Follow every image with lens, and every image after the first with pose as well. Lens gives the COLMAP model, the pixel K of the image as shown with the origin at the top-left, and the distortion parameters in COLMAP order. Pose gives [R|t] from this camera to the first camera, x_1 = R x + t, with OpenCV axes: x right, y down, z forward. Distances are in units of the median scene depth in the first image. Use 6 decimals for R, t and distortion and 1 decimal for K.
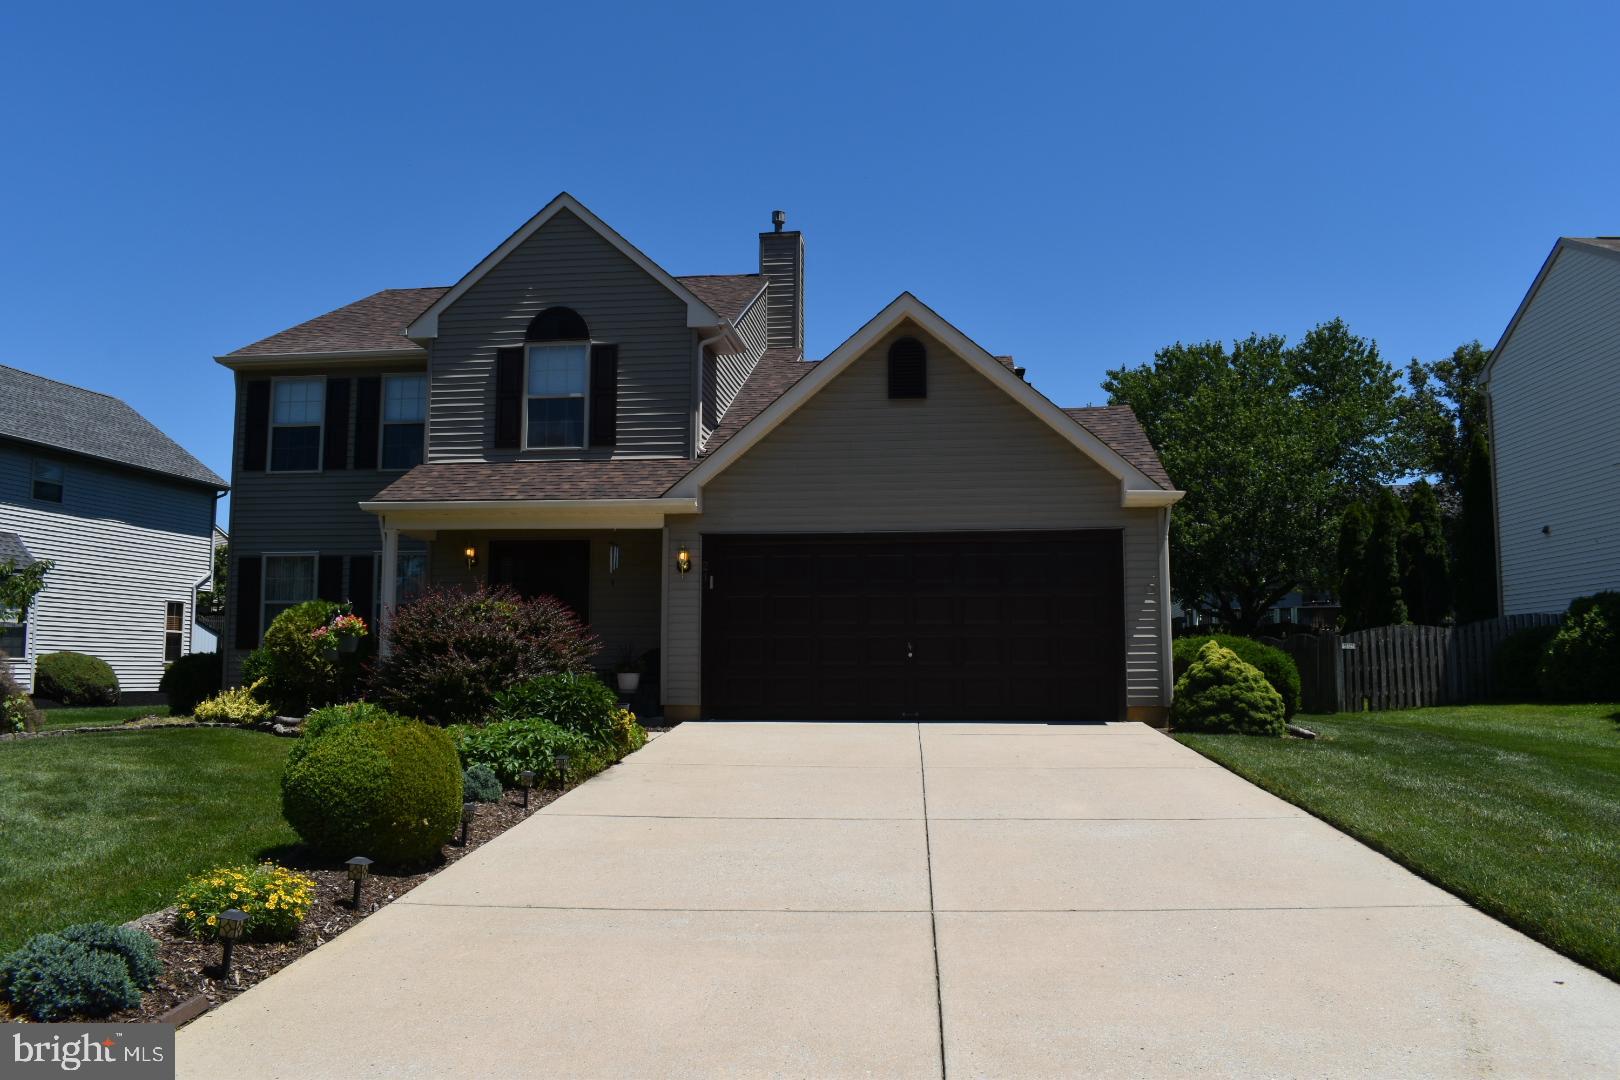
lens RADIAL K [[1261.8, 0, 813.8], [0, 1261.8, 544.5], [0, 0, 1]] dist [-0.100786, 0.019671]
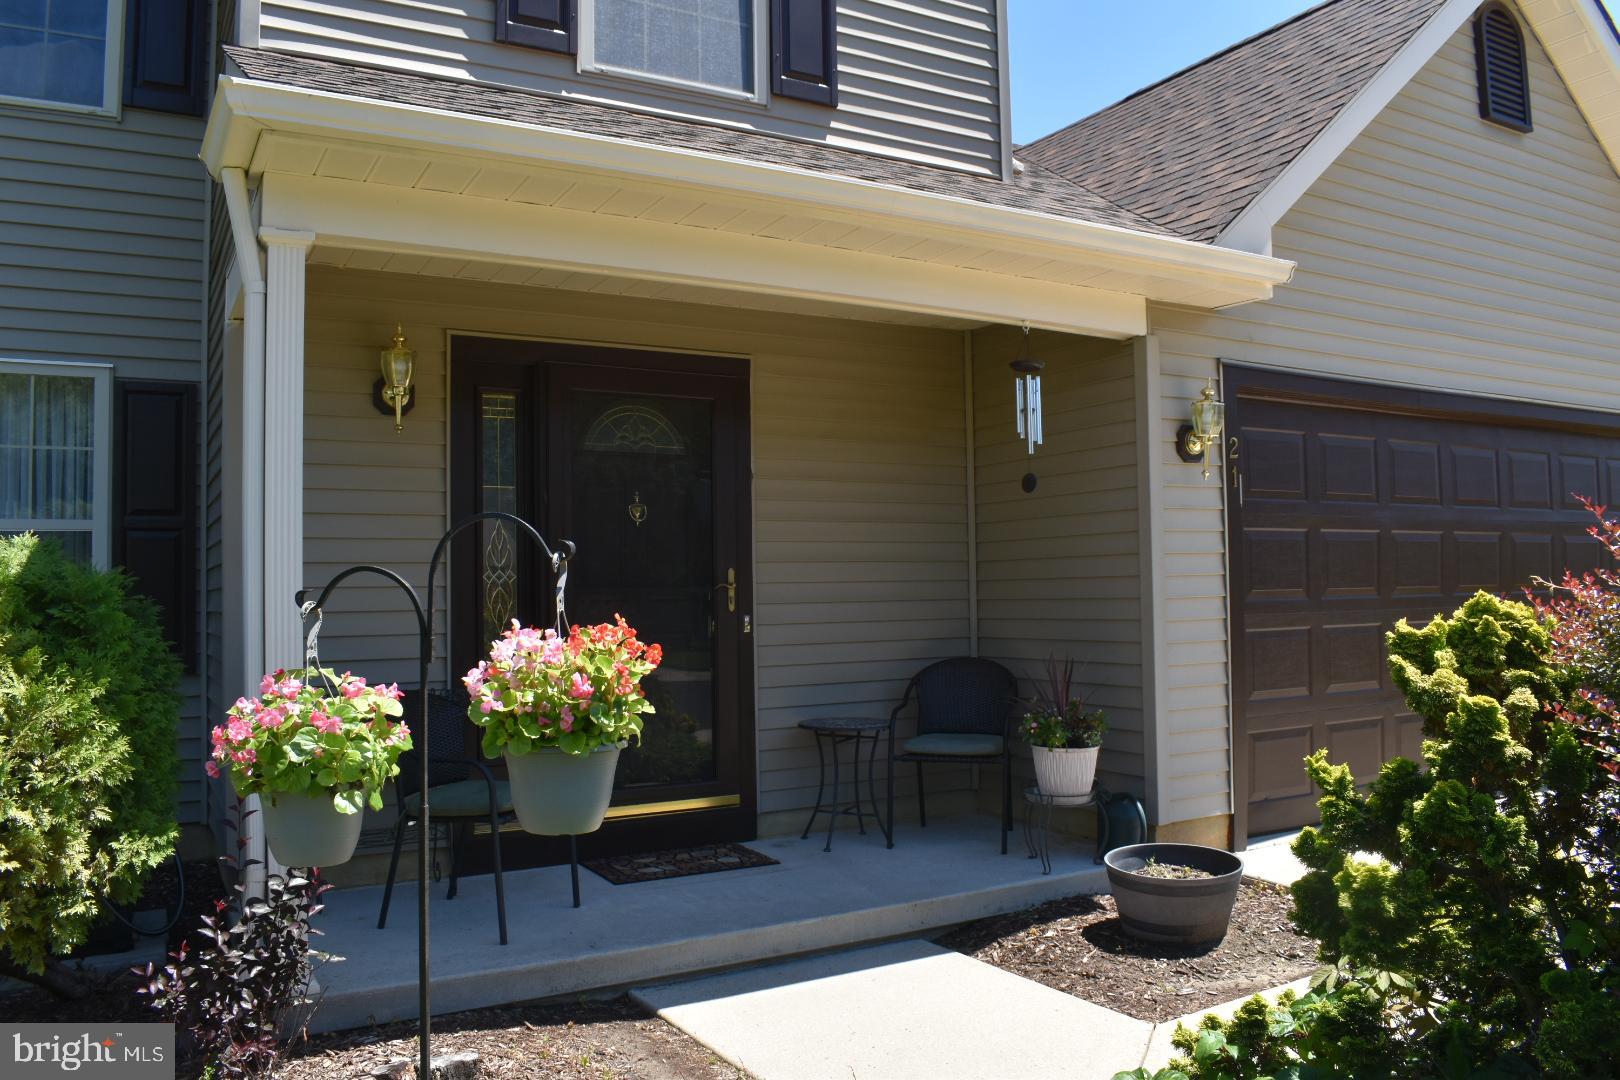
lens RADIAL K [[1261.8, 0, 813.8], [0, 1261.8, 544.5], [0, 0, 1]] dist [-0.100786, 0.019671]
pose [[0.806311, 0.005243, 0.591469, -0.375264], [-0.042204, 0.997922, 0.048689, 0.030302], [-0.589984, -0.064221, 0.804857, 0.701293]]
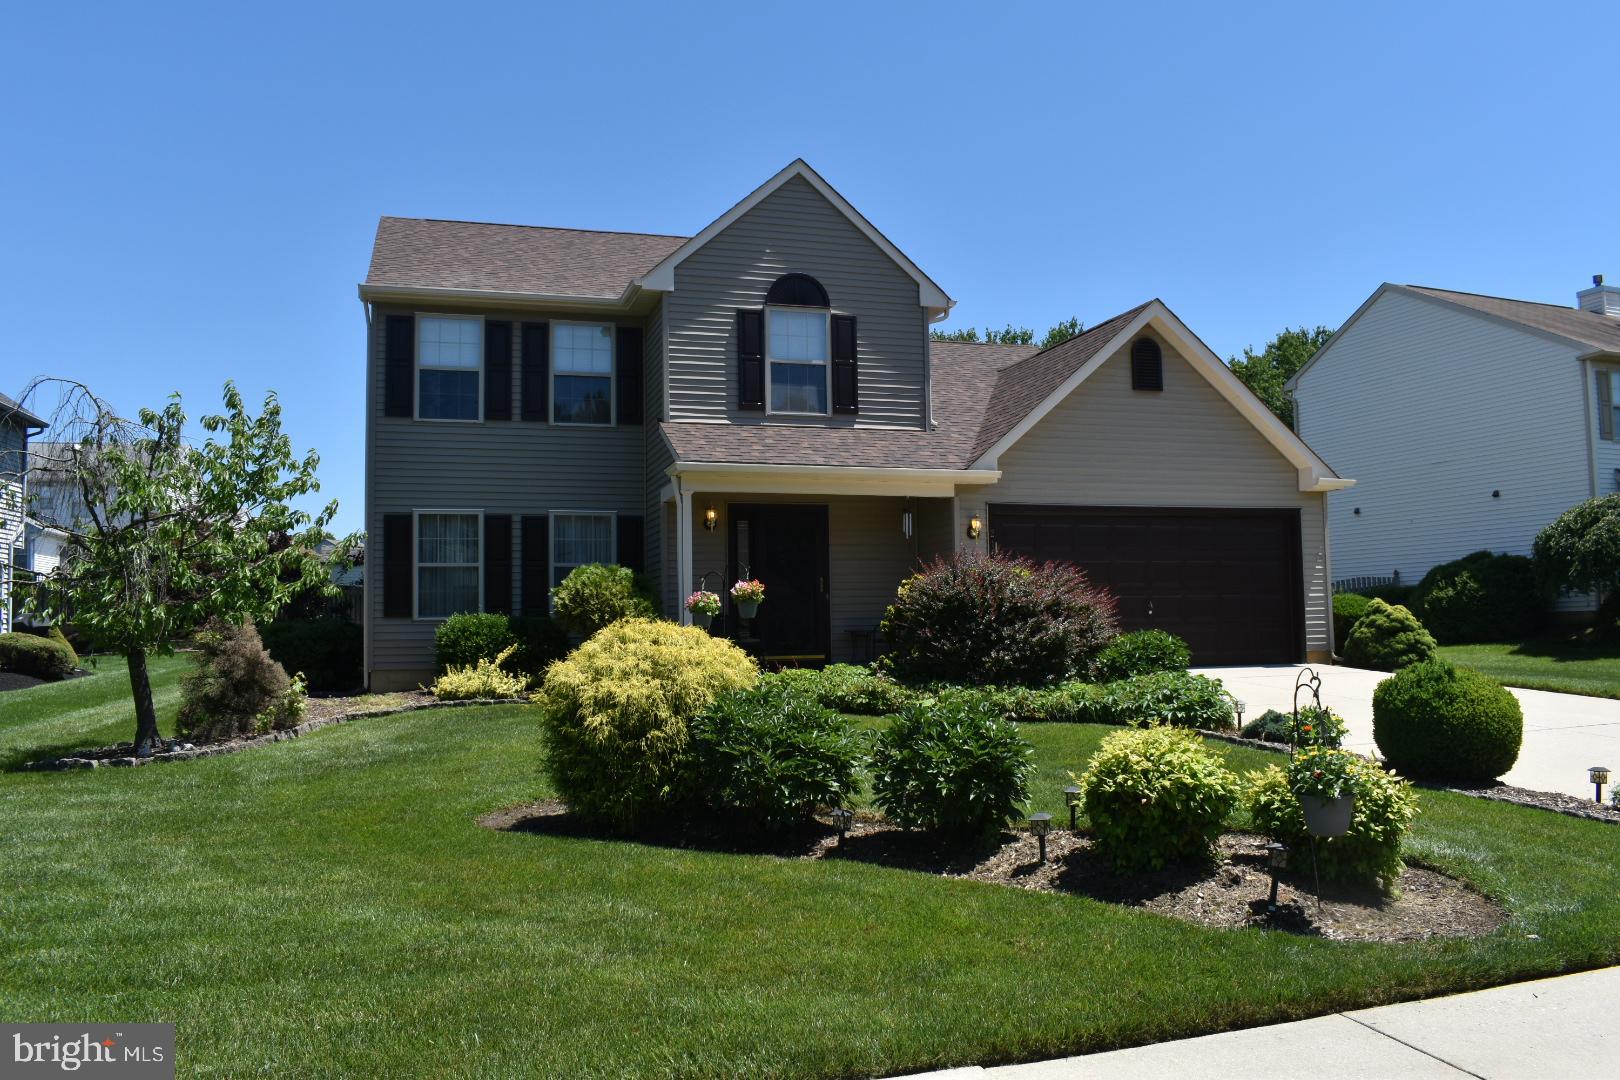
lens RADIAL K [[1252.8, 0, 810.0], [0, 1252.8, 540.0], [0, 0, 1]] dist [-0.079528, 0.006232]
pose [[0.913678, 0.011300, 0.406282, -0.607663], [-0.022877, 0.999458, 0.023651, 0.001008], [-0.405794, -0.030904, 0.913442, 0.072987]]
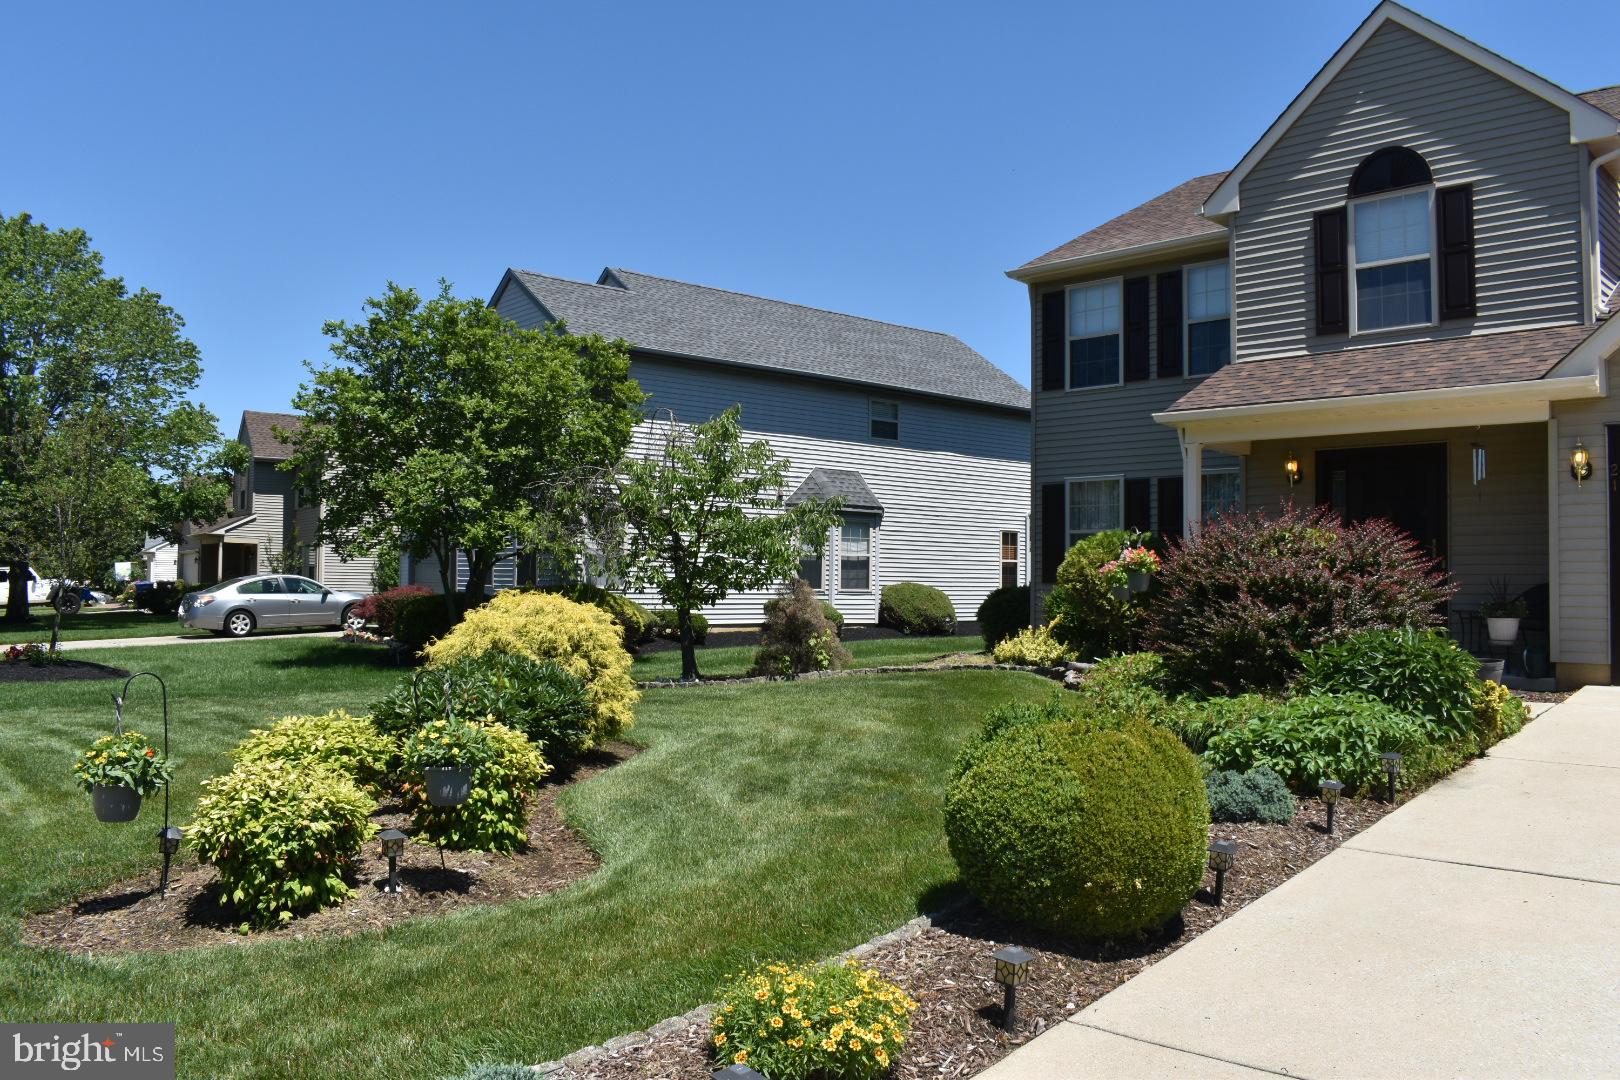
lens RADIAL K [[1261.8, 0, 813.8], [0, 1261.8, 544.5], [0, 0, 1]] dist [-0.100786, 0.019671]
pose [[0.785672, -0.014209, -0.618480, -0.017301], [0.053853, 0.997512, 0.045494, 0.003513], [0.616295, -0.069050, 0.784483, 0.164829]]
